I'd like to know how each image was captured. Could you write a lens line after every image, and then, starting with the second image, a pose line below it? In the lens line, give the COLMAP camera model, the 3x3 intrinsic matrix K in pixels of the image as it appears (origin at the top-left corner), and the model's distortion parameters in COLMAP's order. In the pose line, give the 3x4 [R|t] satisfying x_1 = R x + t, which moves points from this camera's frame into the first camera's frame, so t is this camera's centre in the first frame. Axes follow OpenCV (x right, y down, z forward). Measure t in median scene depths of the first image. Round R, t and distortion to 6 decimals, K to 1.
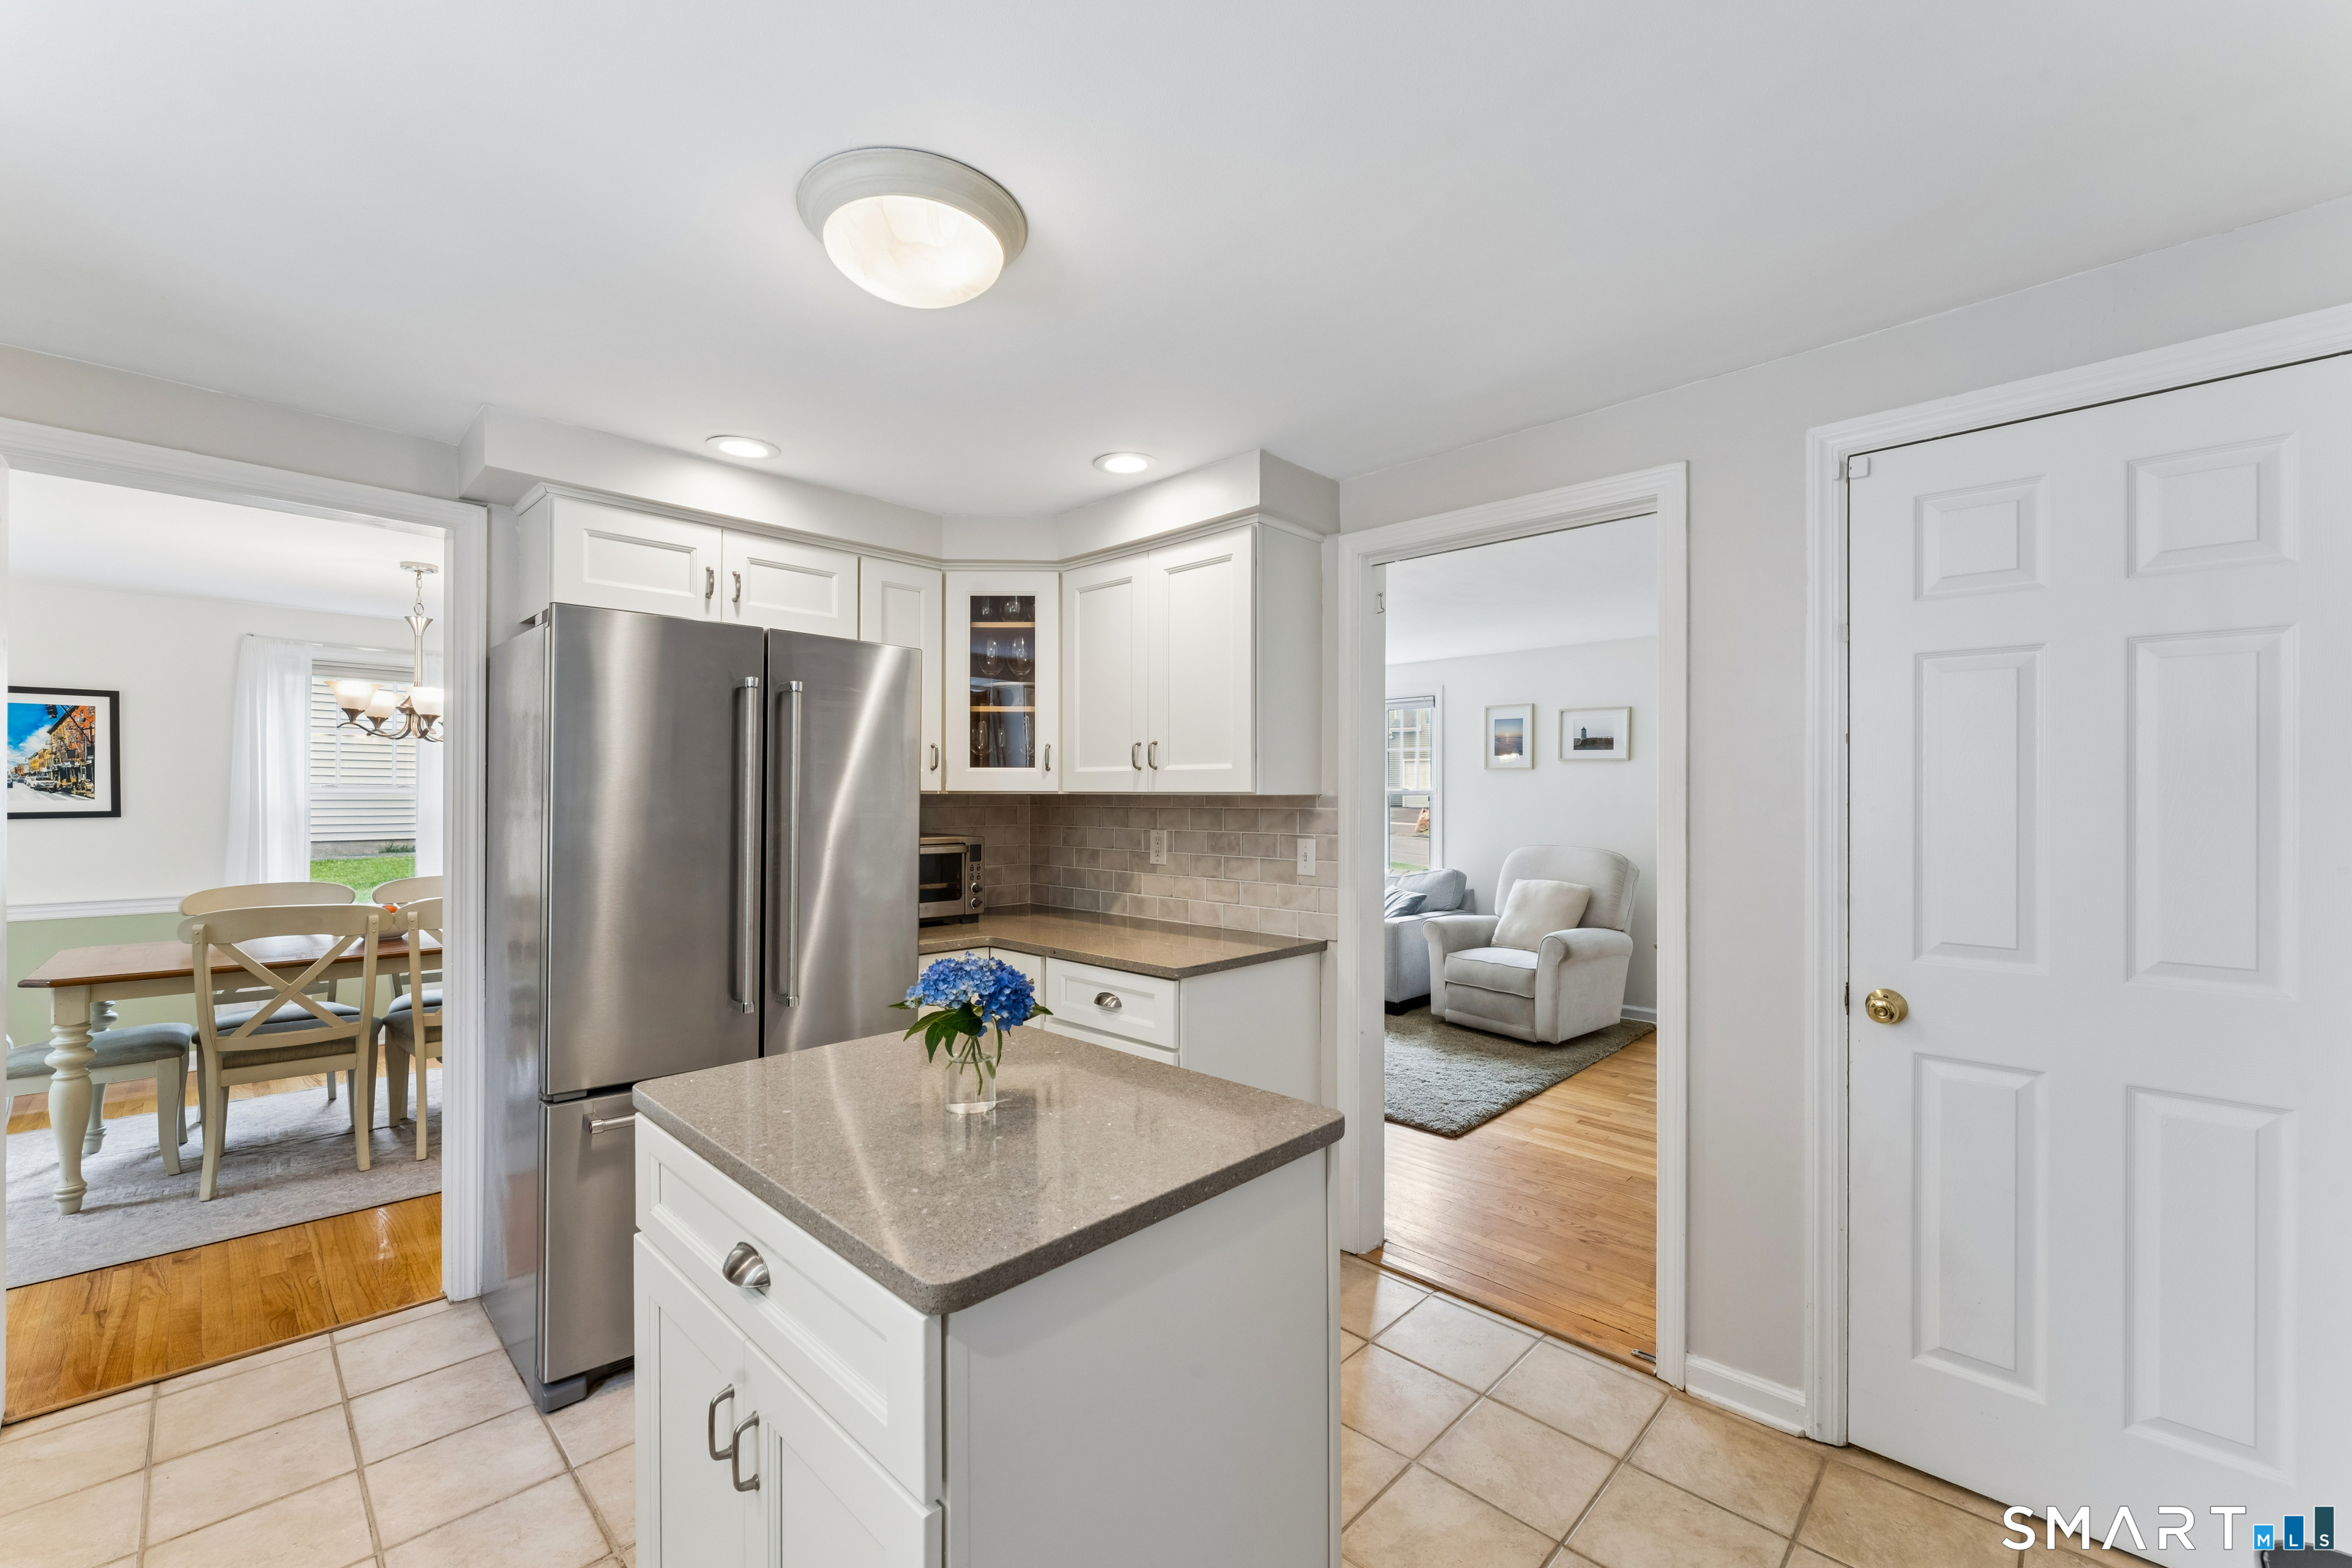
lens RADIAL K [[949.8, 0, 1172.0], [0, 949.8, 790.9], [0, 0, 1]] dist [-0.009838, -0.000205]
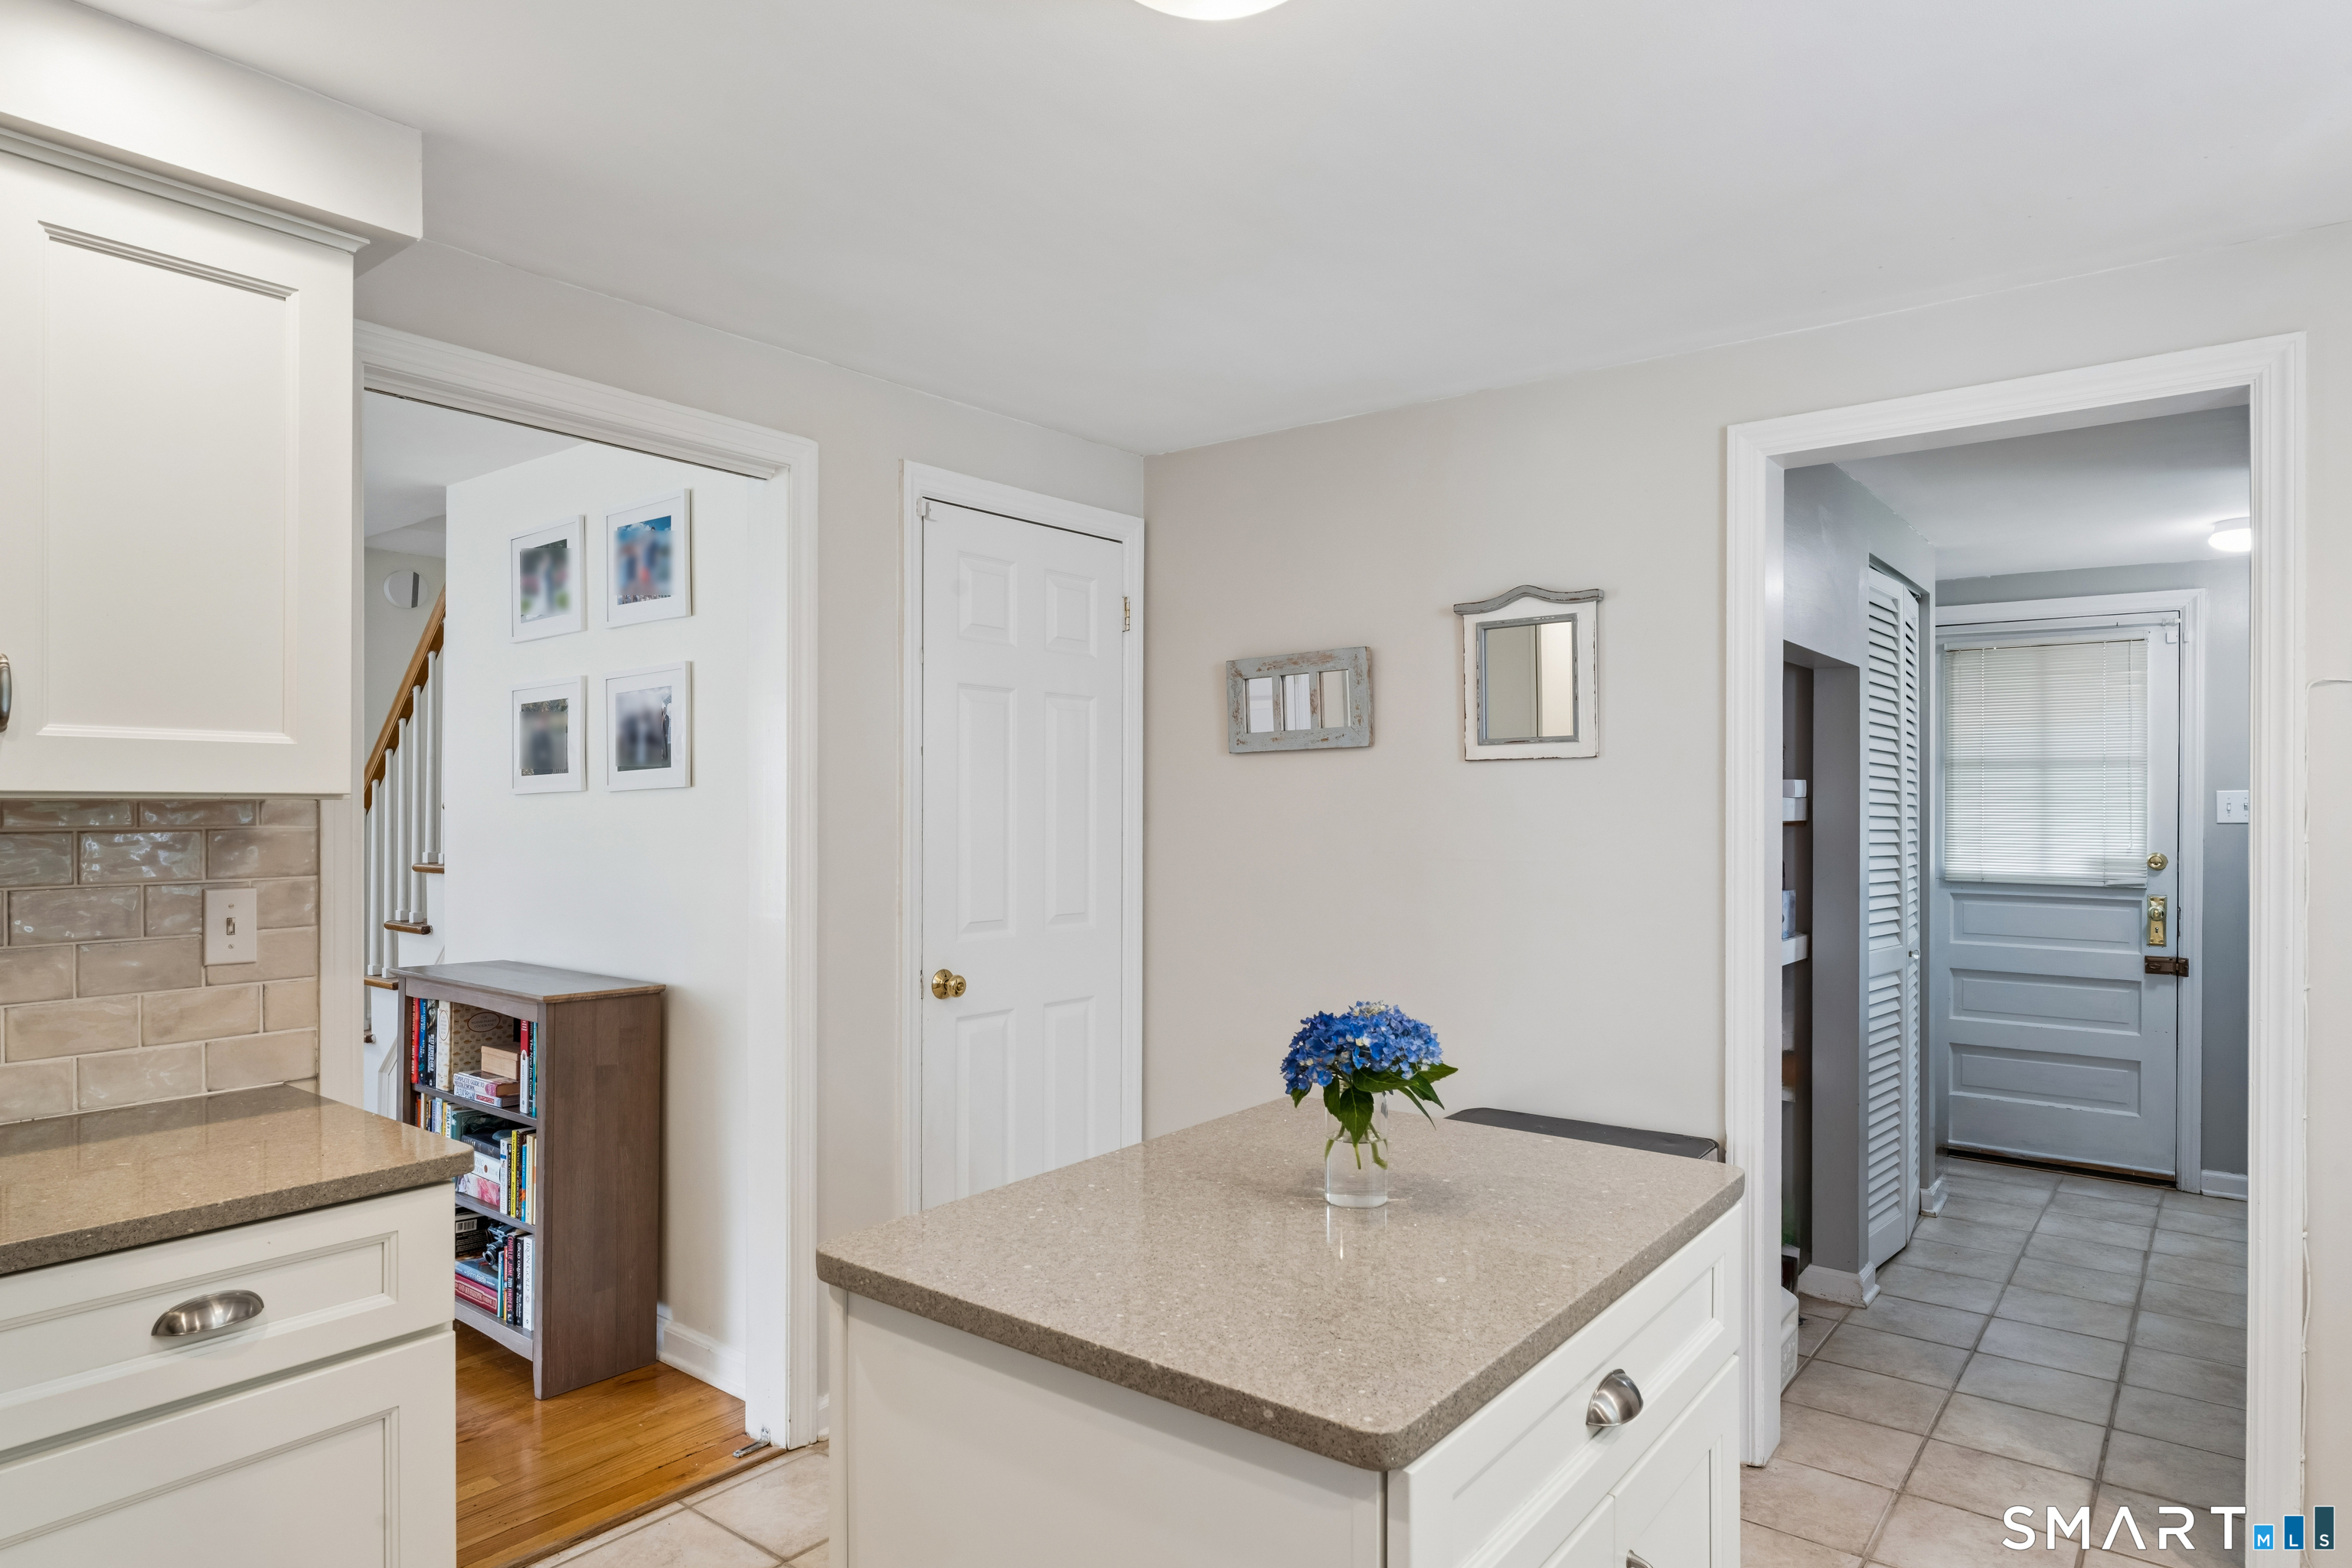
lens RADIAL K [[1354.3, 0, 1177.9], [0, 1354.3, 801.4], [0, 0, 1]] dist [-0.002684, 0.000633]
pose [[-0.113254, -0.001232, 0.993565, -0.526916], [-0.009097, 0.999959, 0.000203, 0.000428], [-0.993524, -0.009015, -0.113261, 0.512761]]
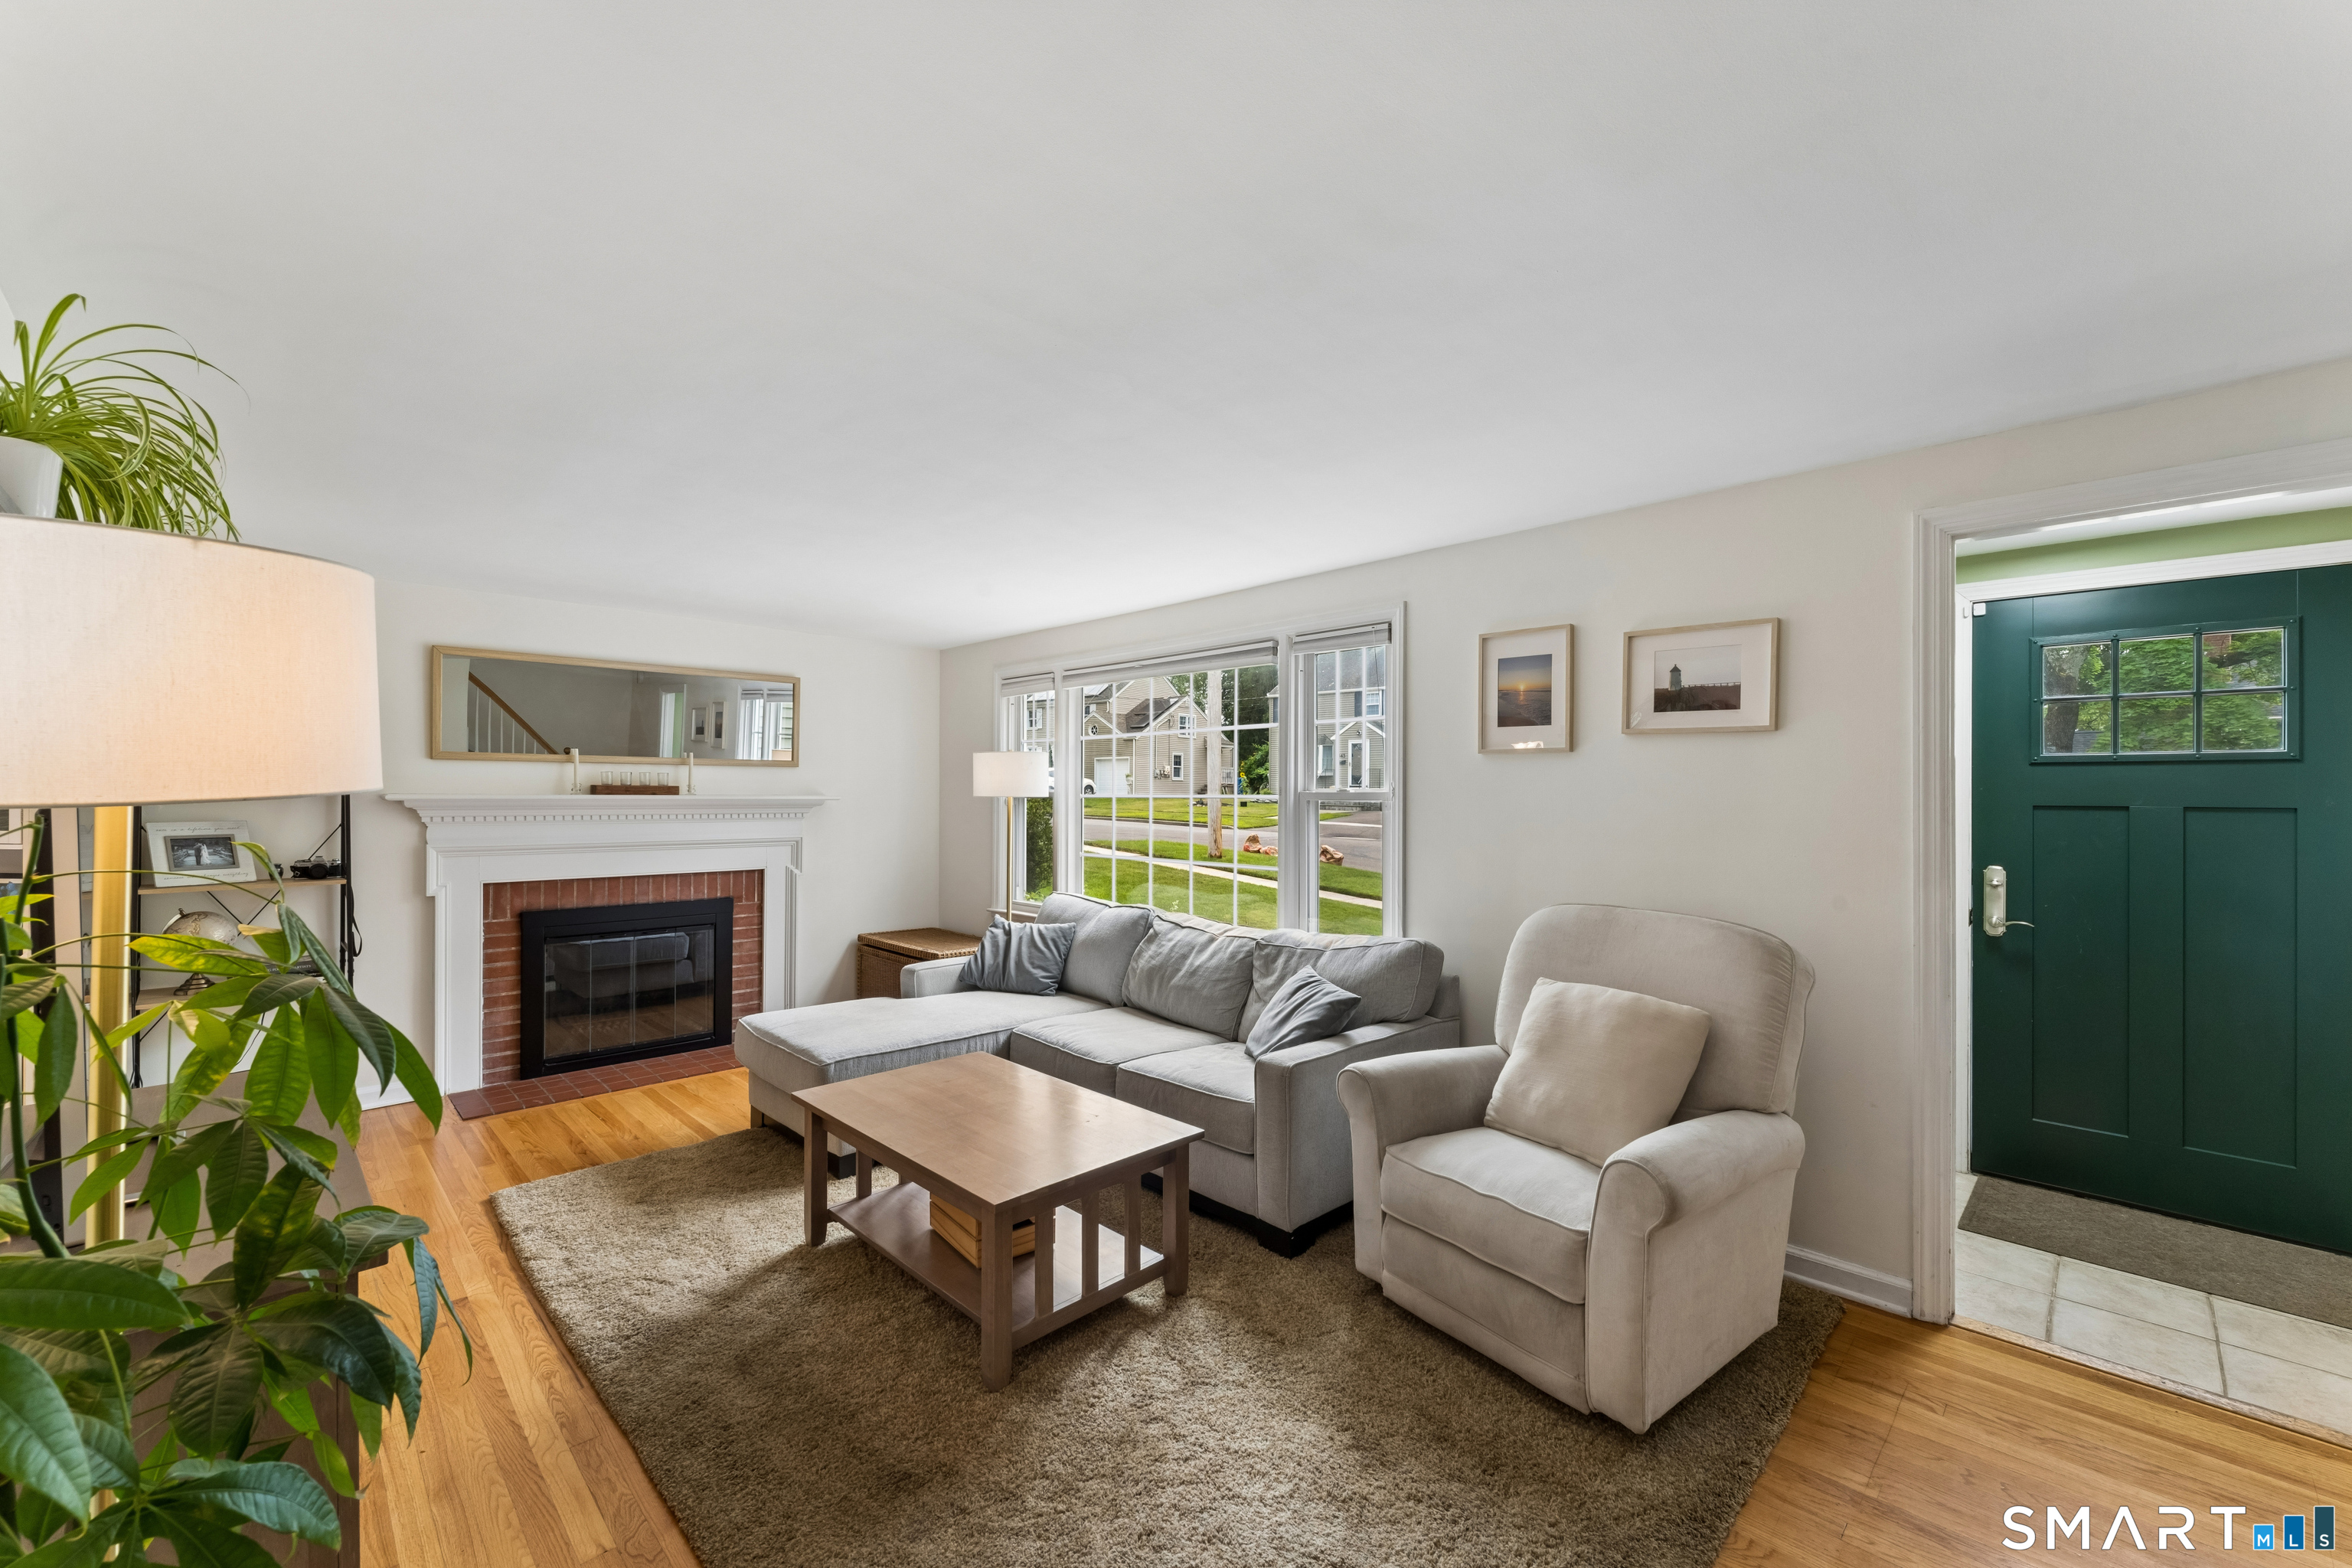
lens RADIAL K [[949.8, 0, 1172.3], [0, 949.8, 788.7], [0, 0, 1]] dist [-0.009838, -0.000205]
pose [[0.999840, 0.005343, -0.017085, 0.307595], [-0.005486, 0.999950, -0.008305, 0.005359], [0.017039, 0.008398, 0.999820, 0.857857]]
